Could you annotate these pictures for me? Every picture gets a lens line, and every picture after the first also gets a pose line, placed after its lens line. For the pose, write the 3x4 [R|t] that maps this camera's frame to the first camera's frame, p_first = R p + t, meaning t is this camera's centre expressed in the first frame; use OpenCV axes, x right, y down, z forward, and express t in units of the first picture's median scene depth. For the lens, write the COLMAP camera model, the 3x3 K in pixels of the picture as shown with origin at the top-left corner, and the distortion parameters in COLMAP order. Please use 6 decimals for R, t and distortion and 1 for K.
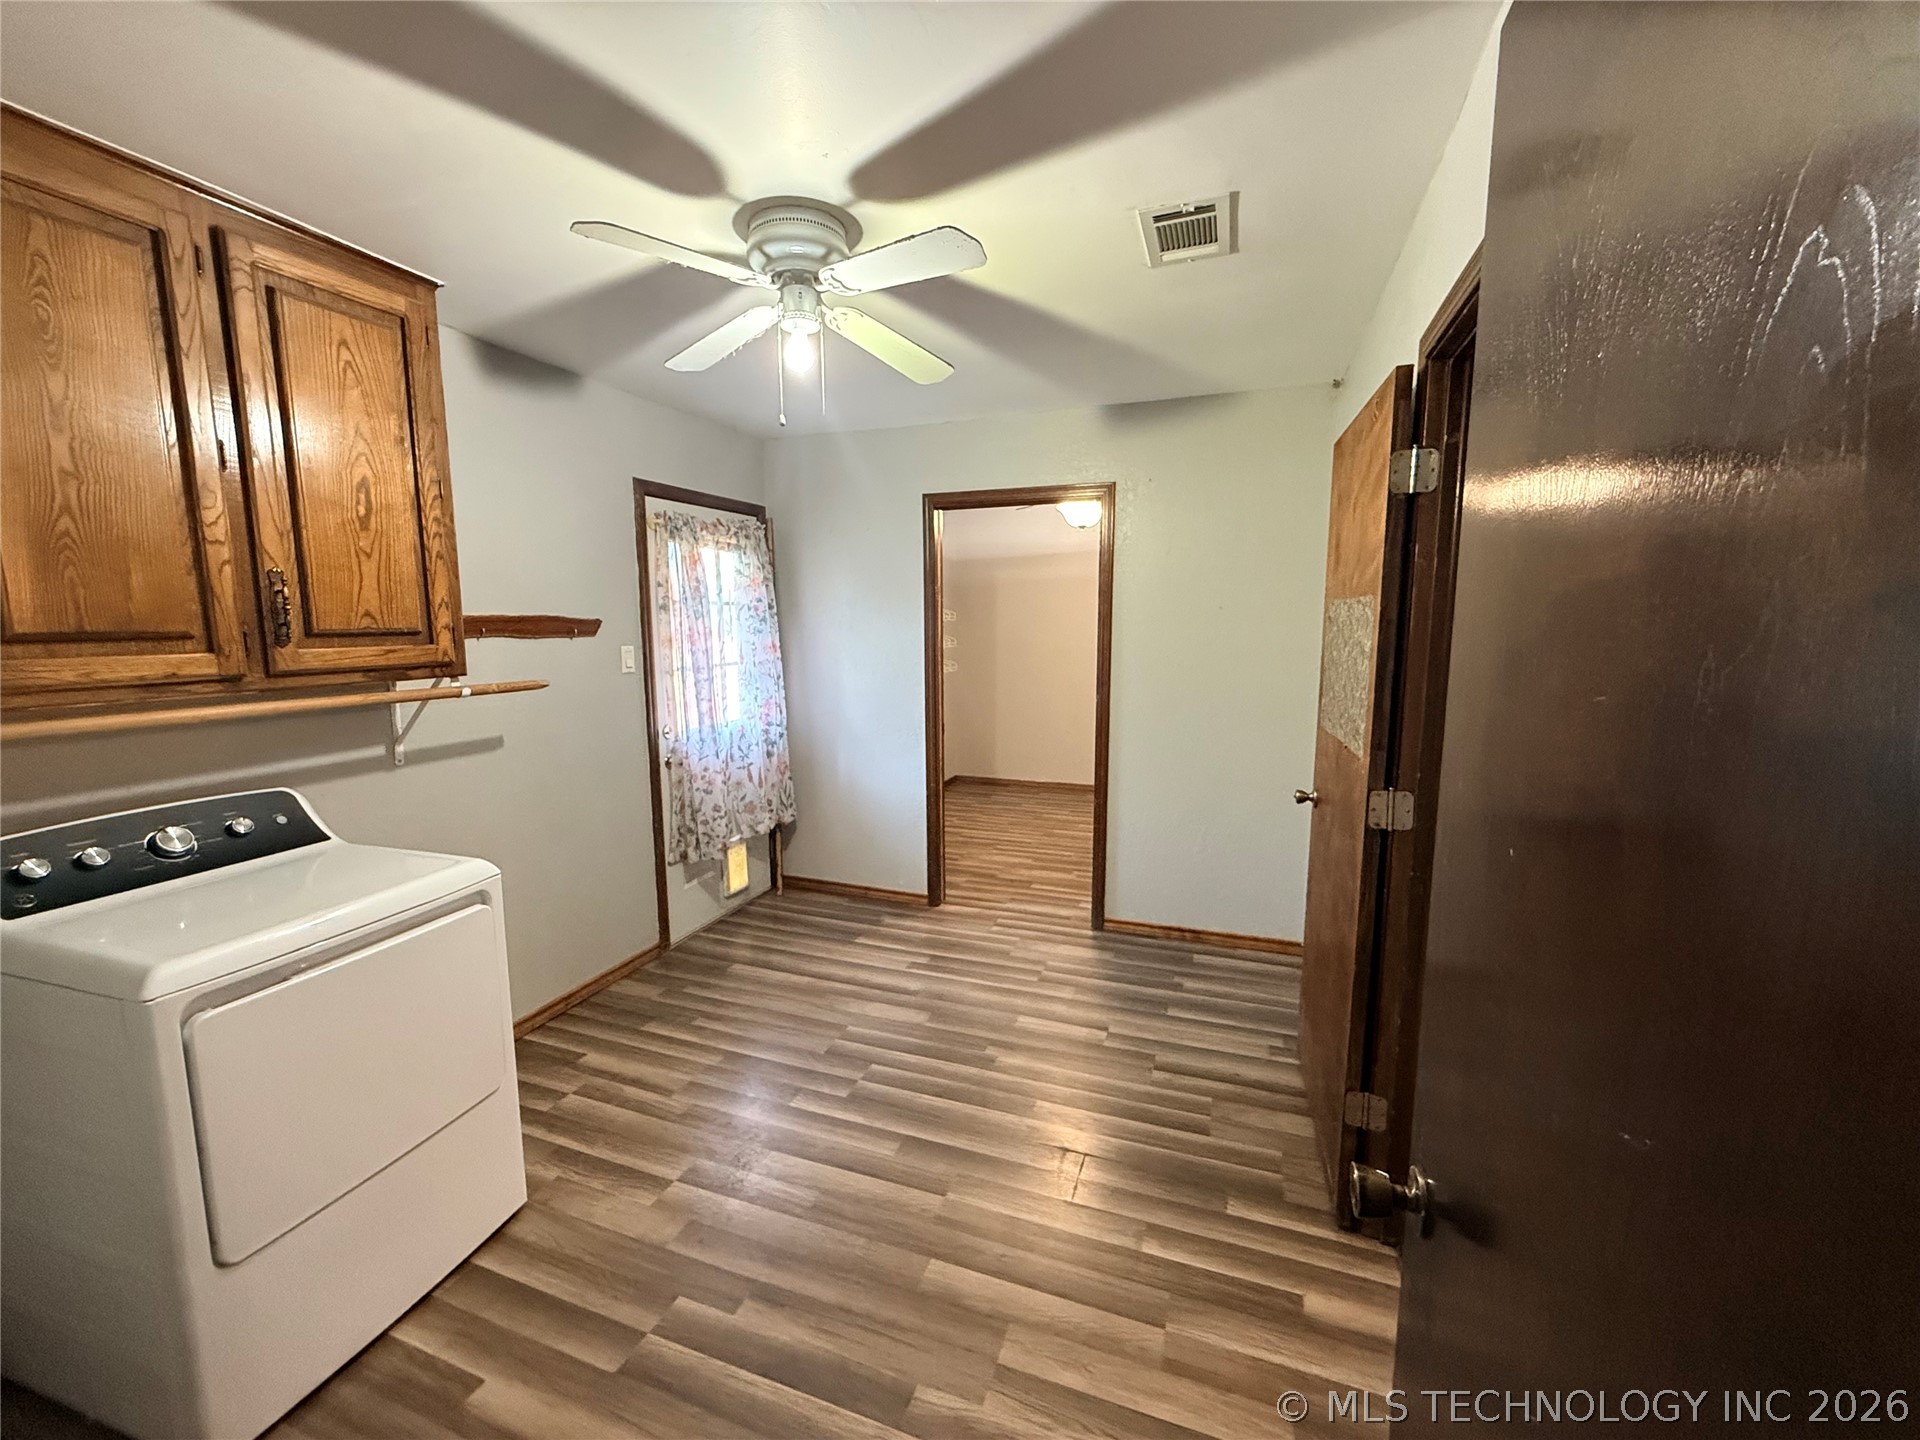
lens RADIAL K [[762.3, 0, 951.1], [0, 762.3, 717.8], [0, 0, 1]] dist [-0.001137, -0.000660]
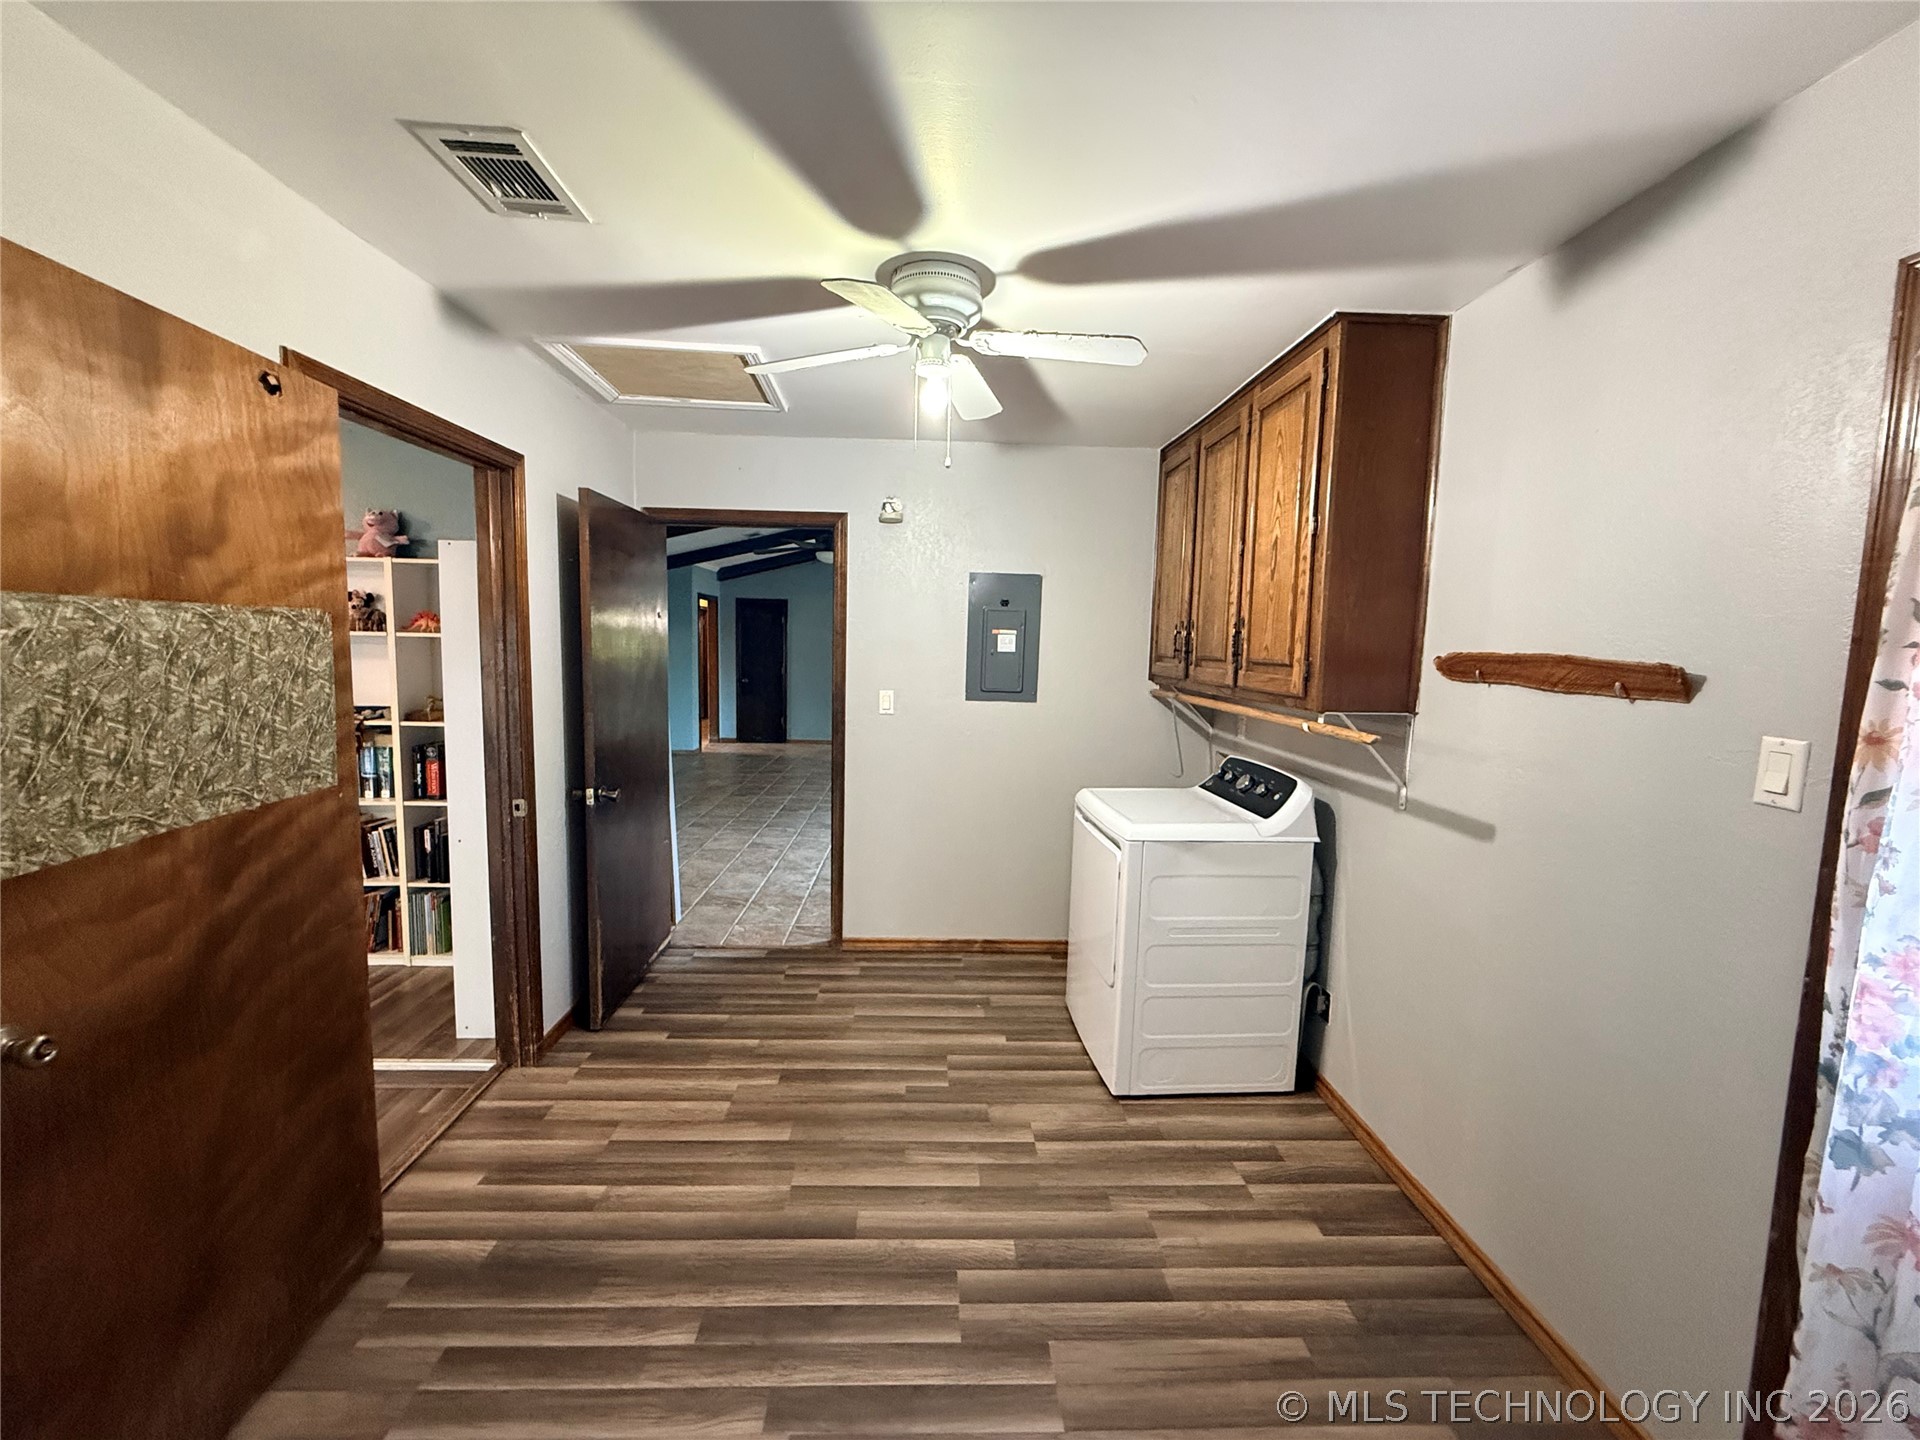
lens RADIAL K [[762.3, 0, 951.1], [0, 762.3, 717.8], [0, 0, 1]] dist [-0.001137, -0.000660]
pose [[-0.924182, 0.022441, -0.381292, 0.162828], [-0.067169, 0.973166, 0.220083, -0.235928], [0.375999, 0.229008, -0.897875, 1.736902]]
